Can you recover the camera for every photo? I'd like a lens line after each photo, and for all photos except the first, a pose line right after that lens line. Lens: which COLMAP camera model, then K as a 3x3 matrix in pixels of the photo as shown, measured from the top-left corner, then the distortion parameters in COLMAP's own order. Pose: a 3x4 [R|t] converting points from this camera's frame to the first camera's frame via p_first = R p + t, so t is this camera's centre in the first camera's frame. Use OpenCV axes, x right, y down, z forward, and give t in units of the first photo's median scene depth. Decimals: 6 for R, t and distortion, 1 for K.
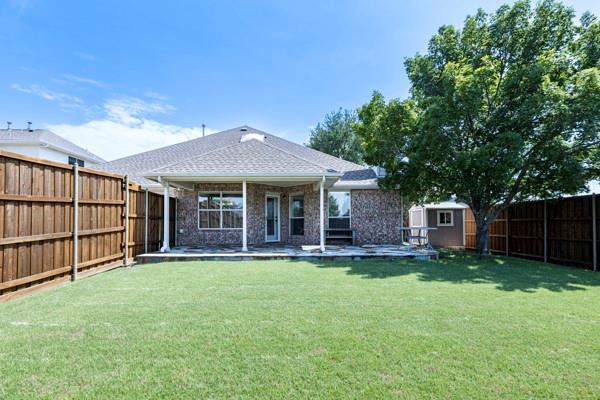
lens RADIAL K [[286.5, 0, 302.6], [0, 286.5, 215.5], [0, 0, 1]] dist [0.001939, 0.000227]
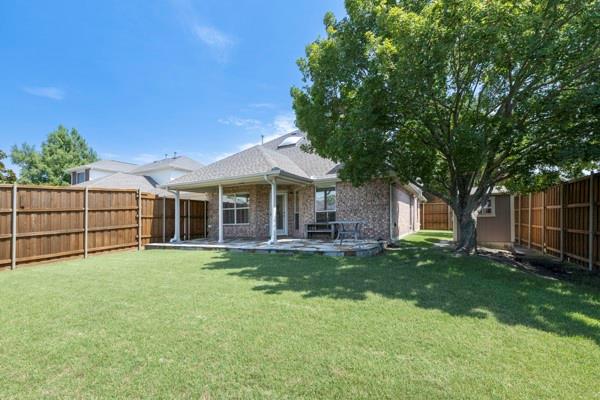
lens RADIAL K [[286.5, 0, 302.6], [0, 286.5, 215.5], [0, 0, 1]] dist [0.001939, 0.000227]
pose [[0.872131, -0.026950, -0.488530, 0.805126], [0.038592, 0.999160, 0.013775, 0.006301], [0.487749, -0.030867, 0.872438, 0.141617]]
